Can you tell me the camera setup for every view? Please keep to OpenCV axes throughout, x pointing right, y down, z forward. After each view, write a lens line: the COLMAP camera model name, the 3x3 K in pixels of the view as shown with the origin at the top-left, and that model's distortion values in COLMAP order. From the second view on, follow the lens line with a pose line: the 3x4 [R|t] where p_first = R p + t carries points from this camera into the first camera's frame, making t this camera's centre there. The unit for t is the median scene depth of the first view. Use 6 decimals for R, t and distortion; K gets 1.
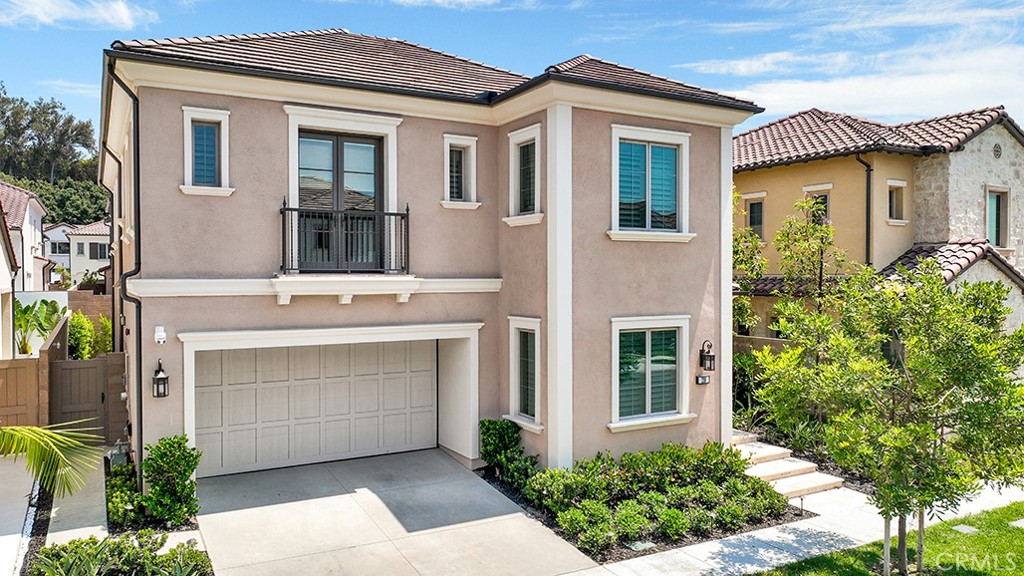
lens RADIAL K [[730.8, 0, 512.0], [0, 730.8, 288.0], [0, 0, 1]] dist [0.006170, 0.007034]
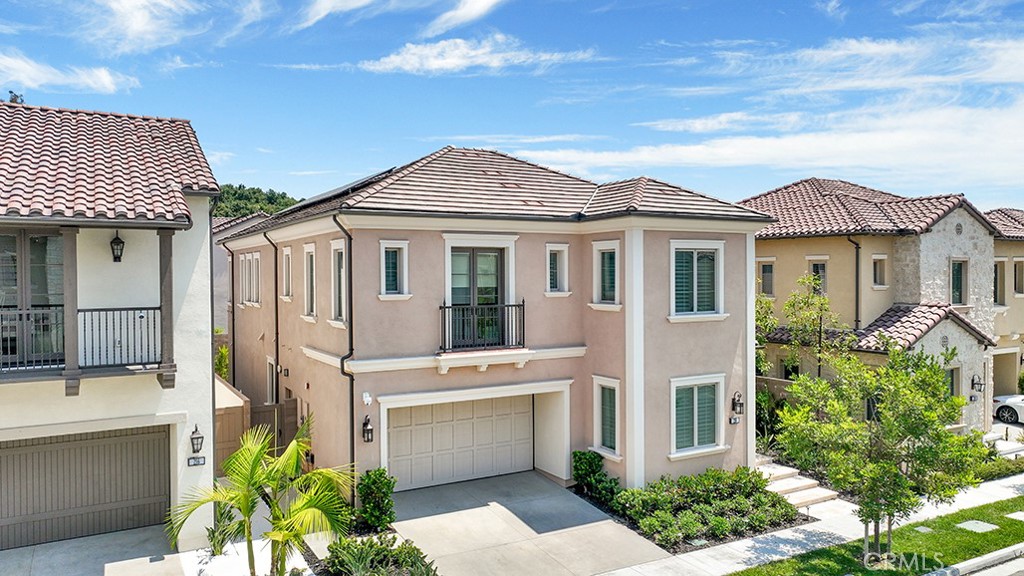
lens RADIAL K [[730.8, 0, 512.0], [0, 730.8, 288.0], [0, 0, 1]] dist [0.006170, 0.007034]
pose [[0.999984, -0.004335, 0.003501, -0.168856], [0.004331, 0.999990, 0.001040, -0.133859], [-0.003506, -0.001025, 0.999993, -0.387082]]
